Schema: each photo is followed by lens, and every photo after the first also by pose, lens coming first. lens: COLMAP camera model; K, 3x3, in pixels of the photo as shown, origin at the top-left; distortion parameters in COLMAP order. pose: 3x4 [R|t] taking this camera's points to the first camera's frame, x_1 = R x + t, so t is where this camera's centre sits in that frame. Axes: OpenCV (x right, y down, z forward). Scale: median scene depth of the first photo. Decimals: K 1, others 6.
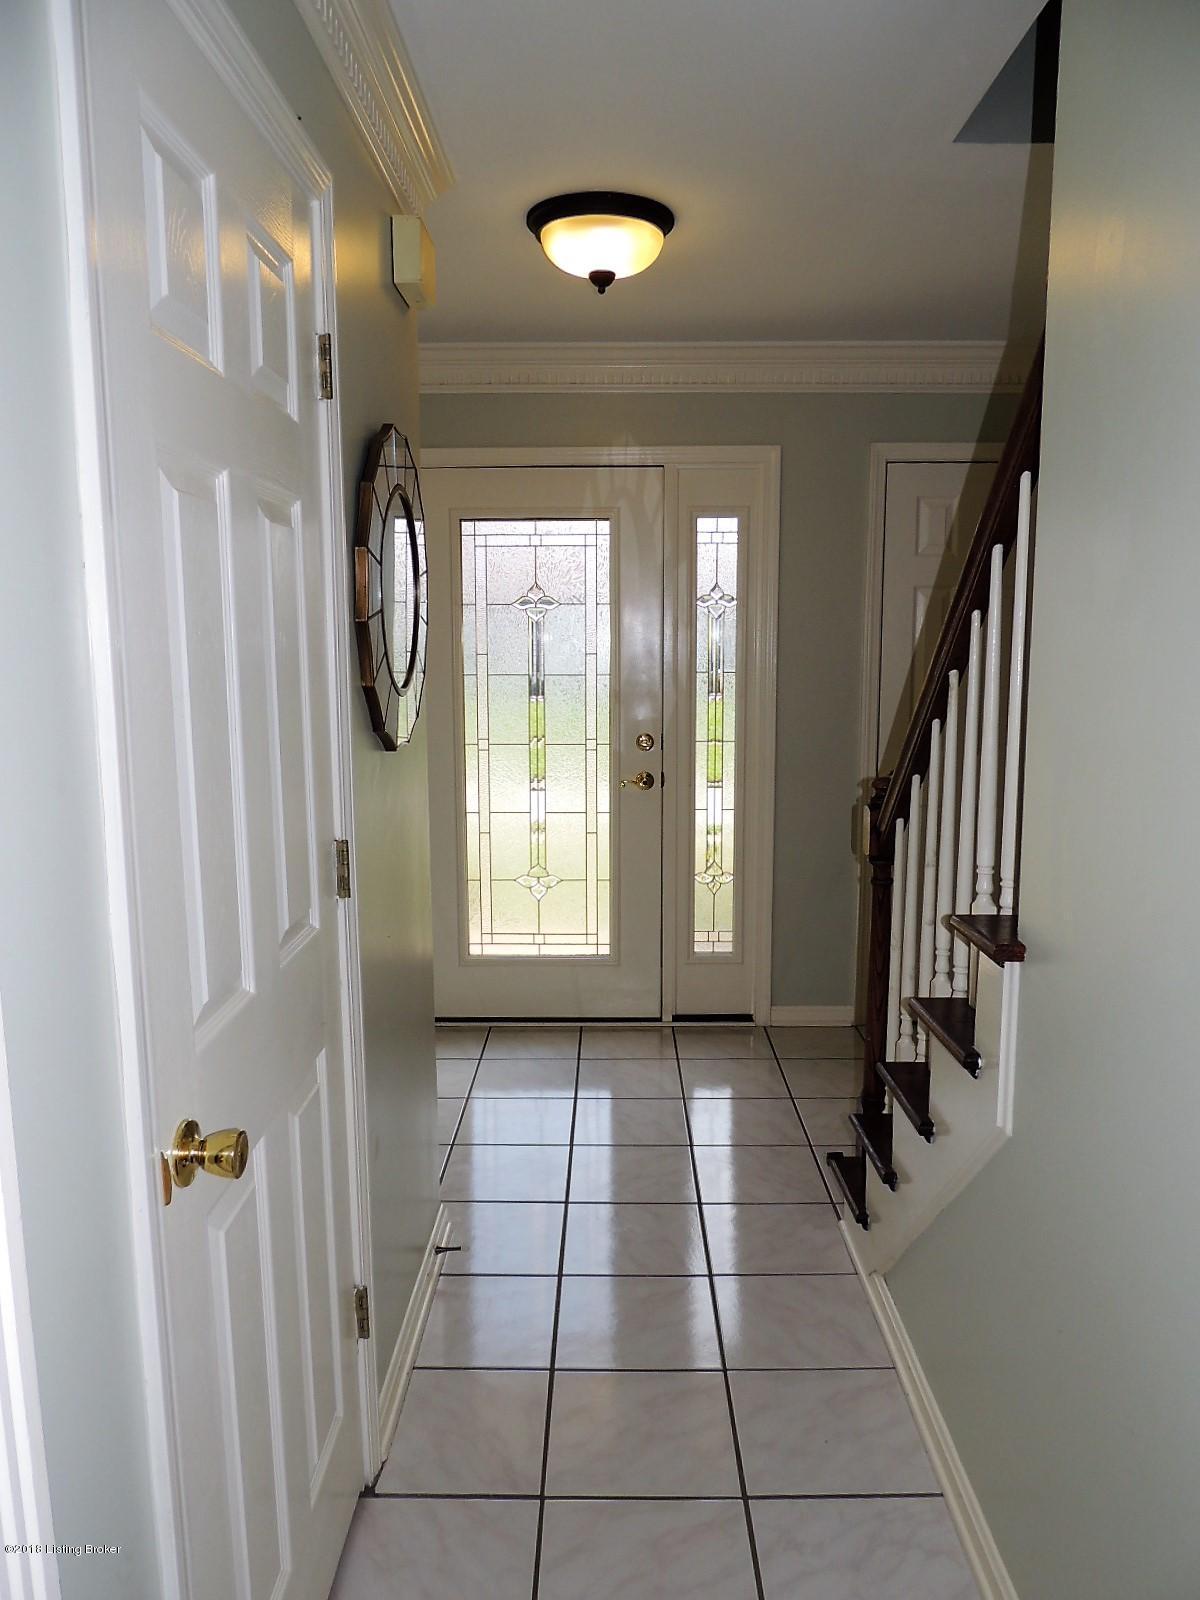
lens RADIAL K [[1140.6, 0, 604.1], [0, 1140.6, 800.3], [0, 0, 1]] dist [-0.018095, -0.001310]
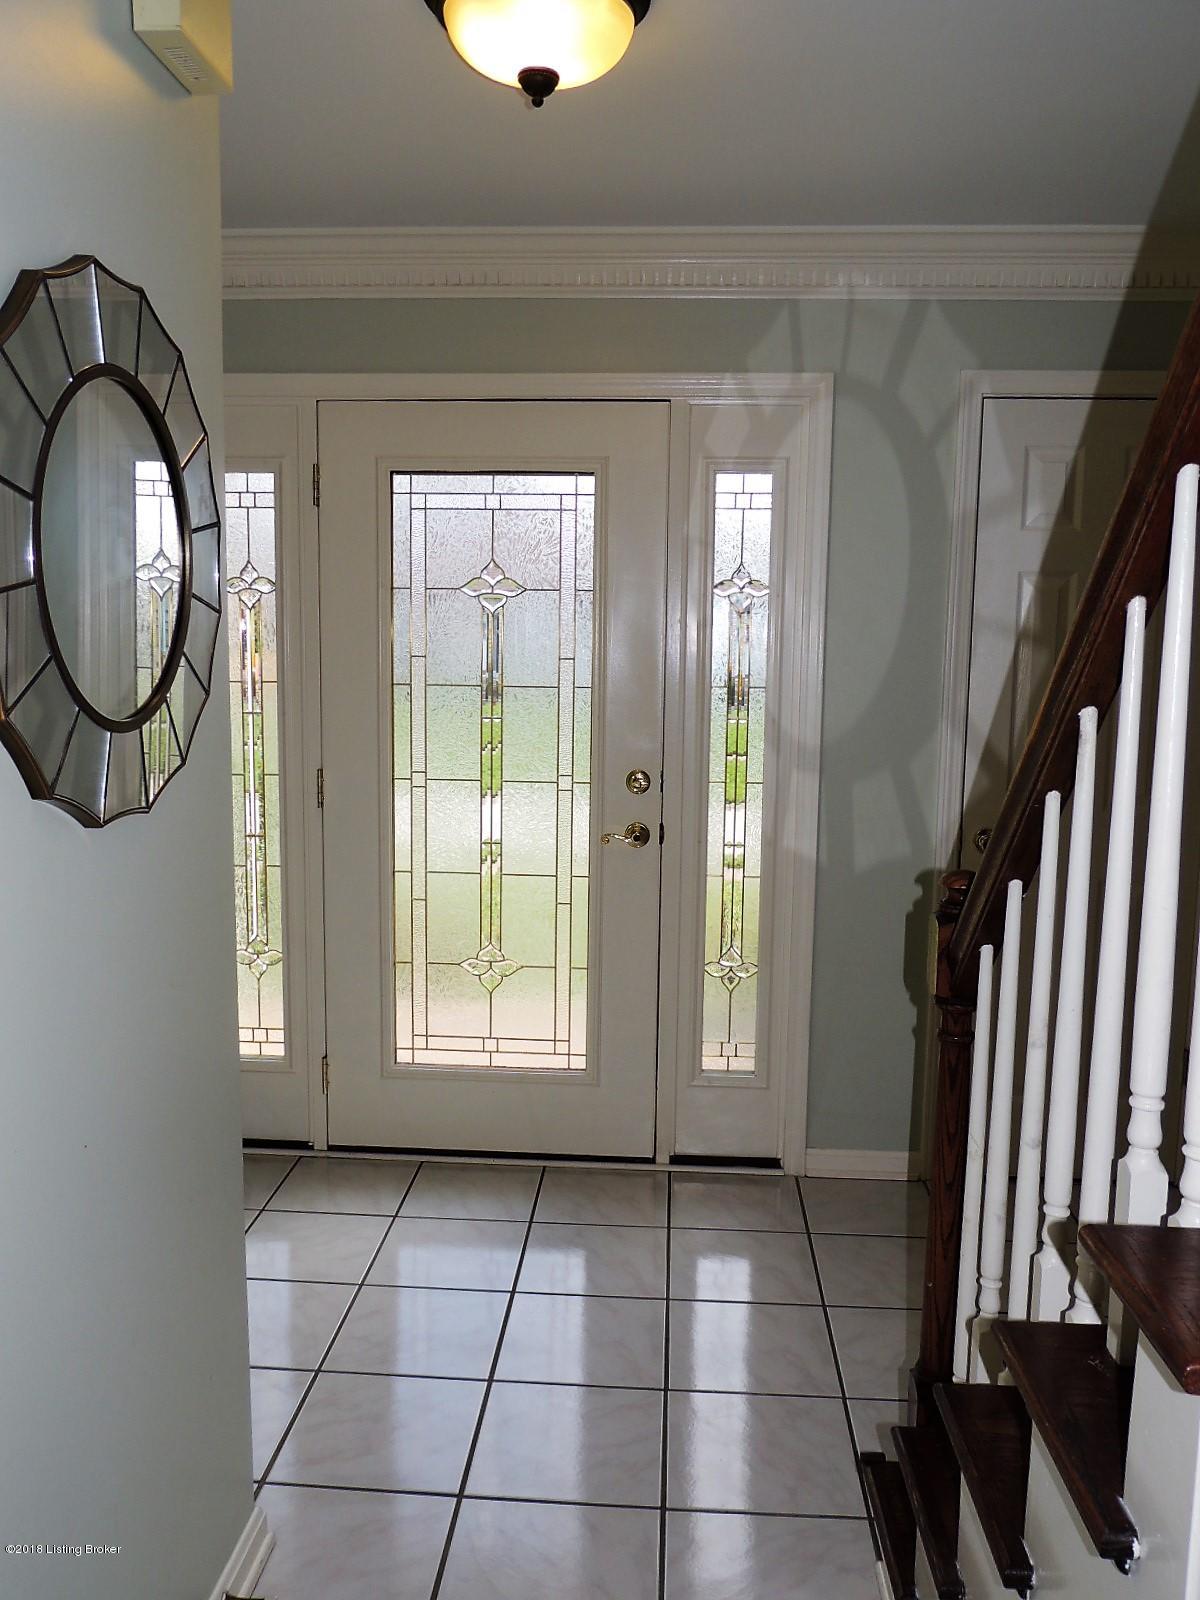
lens RADIAL K [[1286.7, 0, 595.4], [0, 1286.7, 801.7], [0, 0, 1]] dist [-0.020156, -0.006619]
pose [[0.998488, 0.024070, -0.049411, 0.050097], [-0.024731, 0.999612, -0.012800, -0.027147], [0.049084, 0.014003, 0.998696, 0.183783]]
